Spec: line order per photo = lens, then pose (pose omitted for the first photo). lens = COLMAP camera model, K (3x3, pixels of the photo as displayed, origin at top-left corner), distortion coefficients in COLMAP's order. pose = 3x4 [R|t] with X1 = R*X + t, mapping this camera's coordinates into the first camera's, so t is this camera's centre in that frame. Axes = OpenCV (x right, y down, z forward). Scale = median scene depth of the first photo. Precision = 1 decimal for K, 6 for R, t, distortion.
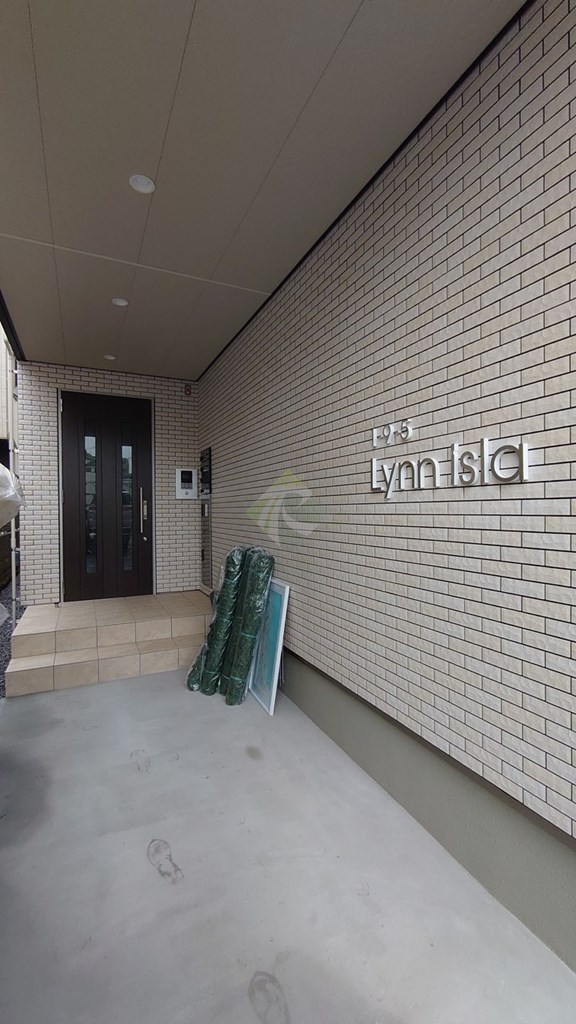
lens RADIAL K [[433.0, 0, 289.6], [0, 433.0, 511.7], [0, 0, 1]] dist [-0.000693, 0.000036]
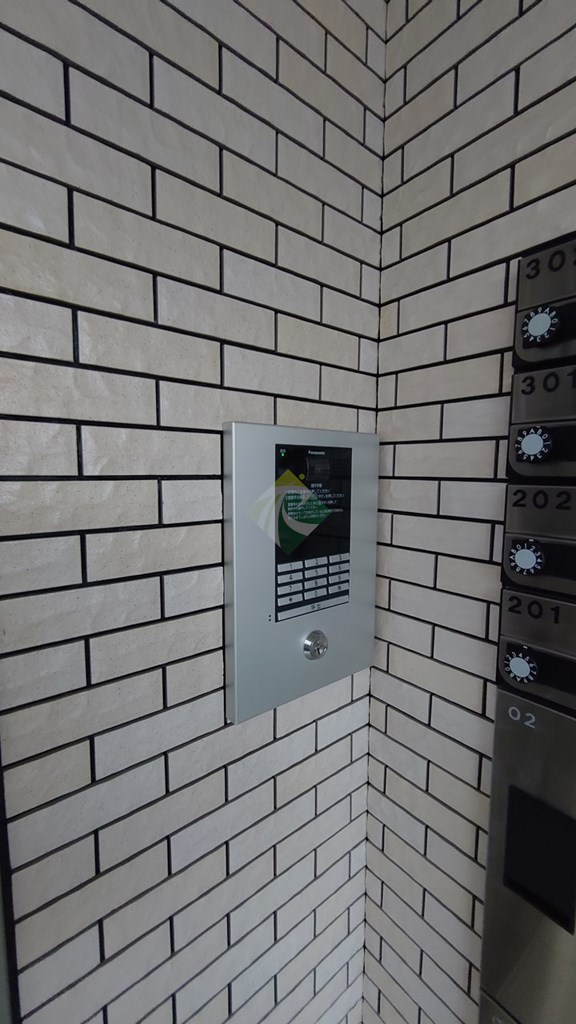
lens RADIAL K [[433.0, 0, 285.7], [0, 433.0, 511.7], [0, 0, 1]] dist [-0.000693, 0.000036]
pose [[0.972664, -0.009976, 0.232003, -0.272345], [-0.011971, 0.995595, 0.092995, -0.088842], [-0.231908, -0.093230, 0.968260, 0.897329]]
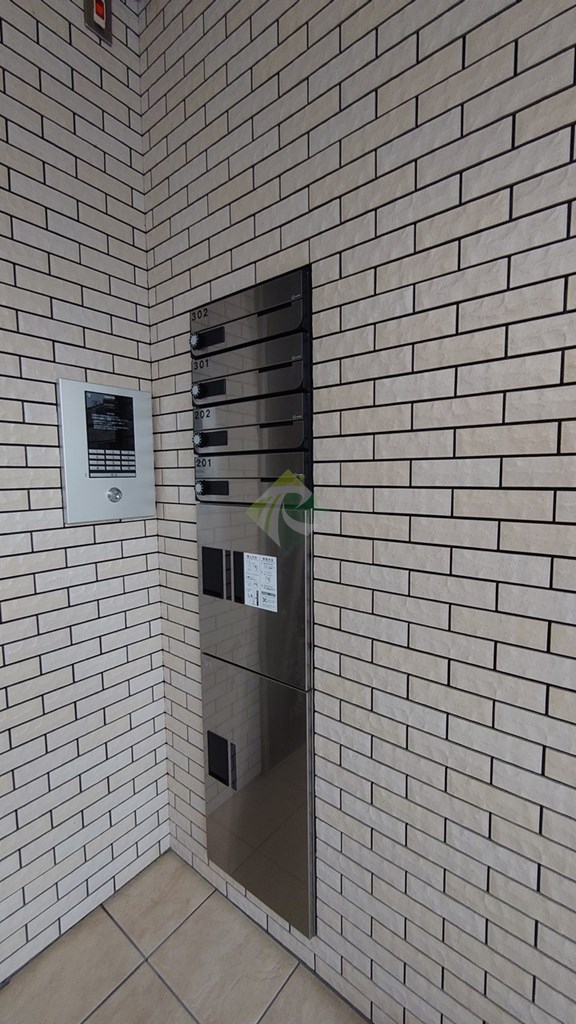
lens RADIAL K [[433.0, 0, 288.3], [0, 433.0, 512.2], [0, 0, 1]] dist [-0.000693, 0.000036]
pose [[0.904289, -0.039266, 0.425111, -0.253159], [0.002573, 0.996245, 0.086546, -0.053356], [-0.426913, -0.077168, 0.900994, 0.756362]]
